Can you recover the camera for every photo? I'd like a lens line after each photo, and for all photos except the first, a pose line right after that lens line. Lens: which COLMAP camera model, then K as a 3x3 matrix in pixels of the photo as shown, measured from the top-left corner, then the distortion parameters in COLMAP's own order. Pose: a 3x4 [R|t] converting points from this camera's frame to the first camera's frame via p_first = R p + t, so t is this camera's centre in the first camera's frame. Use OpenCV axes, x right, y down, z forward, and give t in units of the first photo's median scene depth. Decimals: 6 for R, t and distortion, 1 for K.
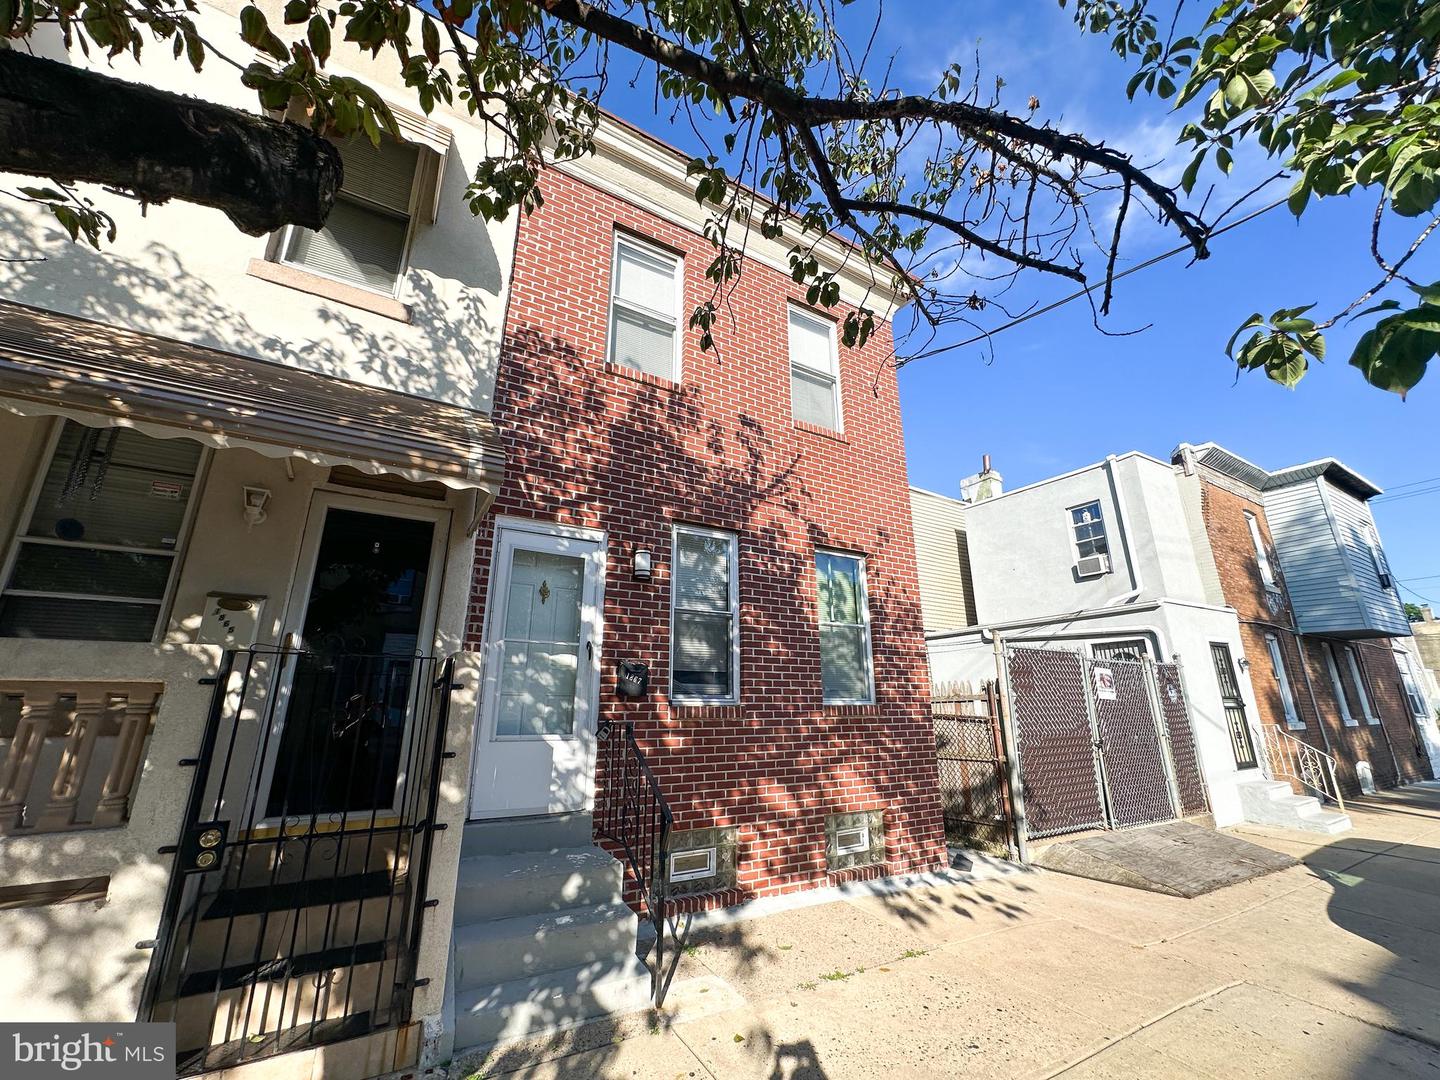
lens RADIAL K [[572.7, 0, 716.0], [0, 572.7, 541.3], [0, 0, 1]] dist [-0.004690, 0.001444]
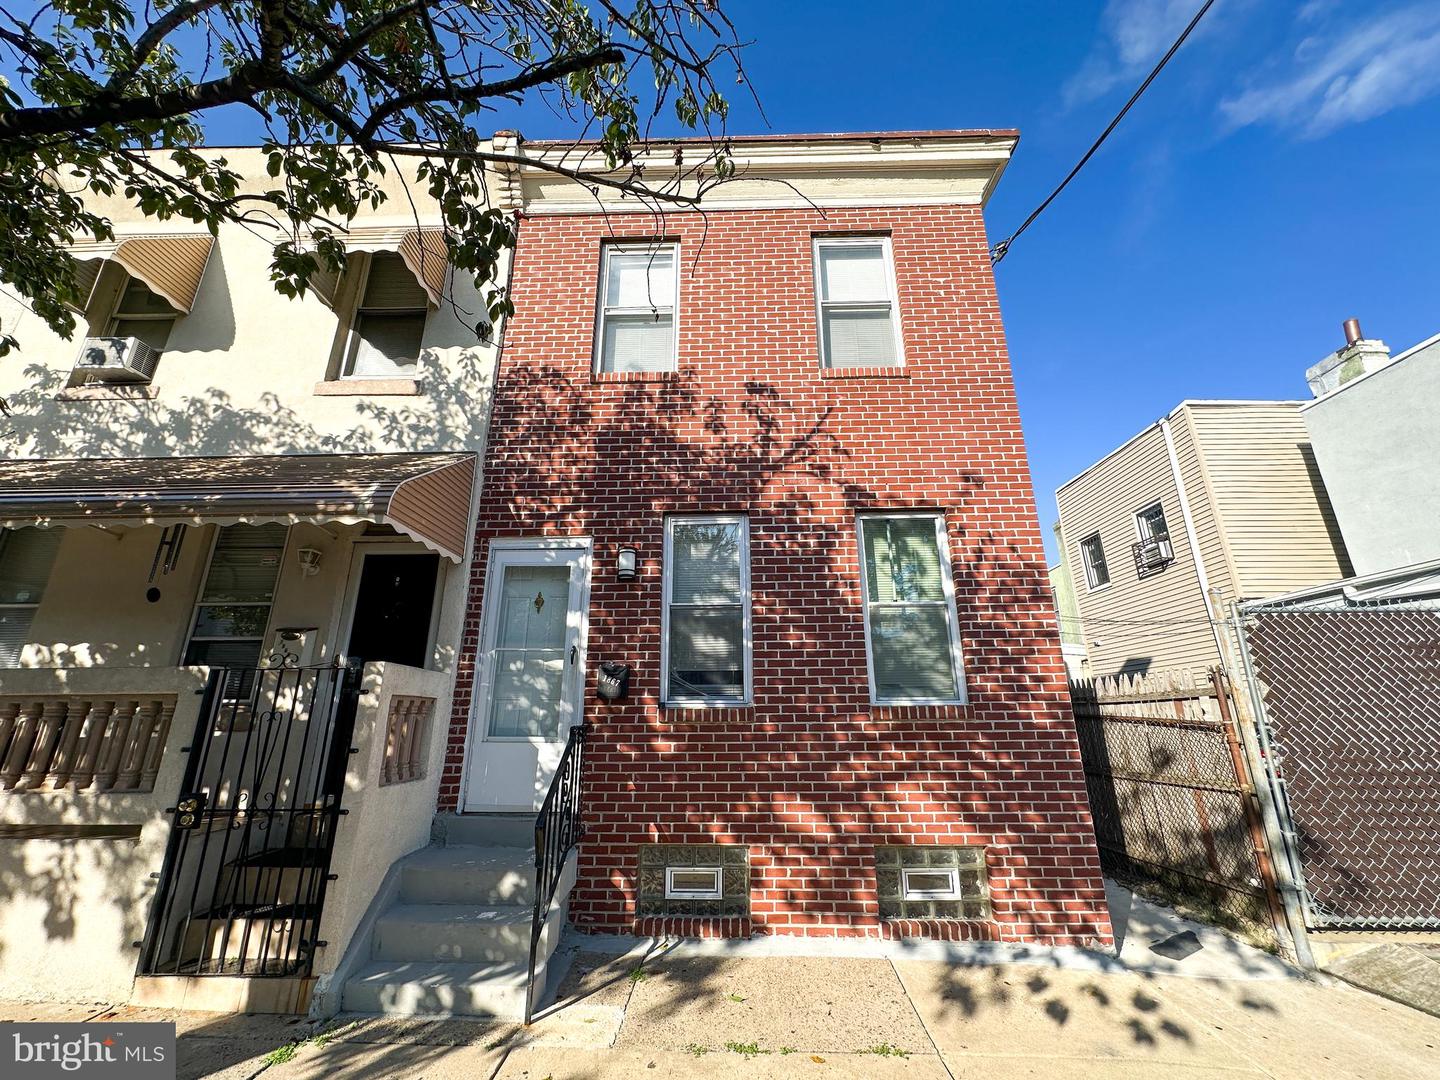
lens RADIAL K [[572.7, 0, 722.9], [0, 572.7, 540.4], [0, 0, 1]] dist [-0.004690, 0.001444]
pose [[0.849309, -0.159151, -0.503335, 0.523856], [0.151847, 0.986827, -0.055807, 0.082489], [0.505586, -0.029033, 0.862287, 0.245875]]
